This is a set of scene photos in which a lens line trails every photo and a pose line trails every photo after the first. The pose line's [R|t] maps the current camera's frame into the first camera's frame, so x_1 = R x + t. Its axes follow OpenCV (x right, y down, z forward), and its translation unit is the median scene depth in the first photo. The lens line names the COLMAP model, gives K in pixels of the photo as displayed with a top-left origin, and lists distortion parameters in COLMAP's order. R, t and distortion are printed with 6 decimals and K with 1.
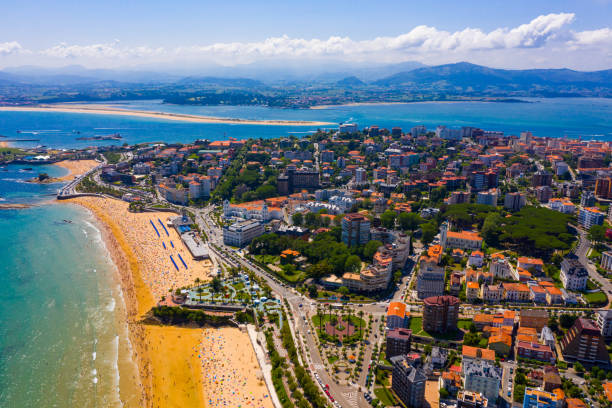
lens RADIAL K [[478.1, 0, 304.9], [0, 478.1, 198.9], [0, 0, 1]] dist [-0.013203, 0.002357]
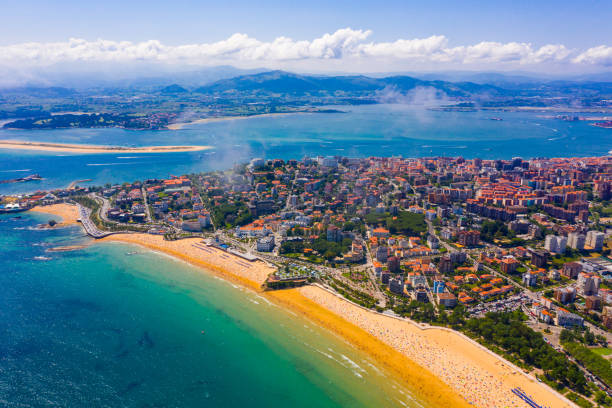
lens RADIAL K [[478.1, 0, 305.1], [0, 478.1, 204.2], [0, 0, 1]] dist [-0.013203, 0.002357]
pose [[0.926805, -0.099788, 0.362041, -0.514604], [0.095630, 0.994982, 0.029437, -0.094024], [-0.363162, 0.007339, 0.931697, -0.582572]]
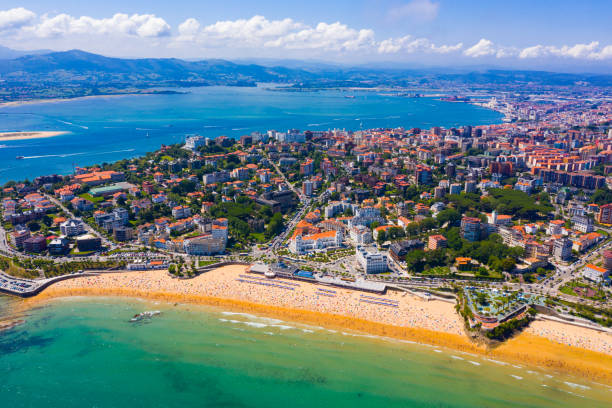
lens RADIAL K [[478.1, 0, 309.2], [0, 478.1, 206.5], [0, 0, 1]] dist [-0.013203, 0.002357]
pose [[0.696076, -0.195275, 0.690902, -0.776654], [0.165765, 0.980013, 0.109982, -0.151555], [-0.698570, 0.037972, 0.714534, 0.278996]]
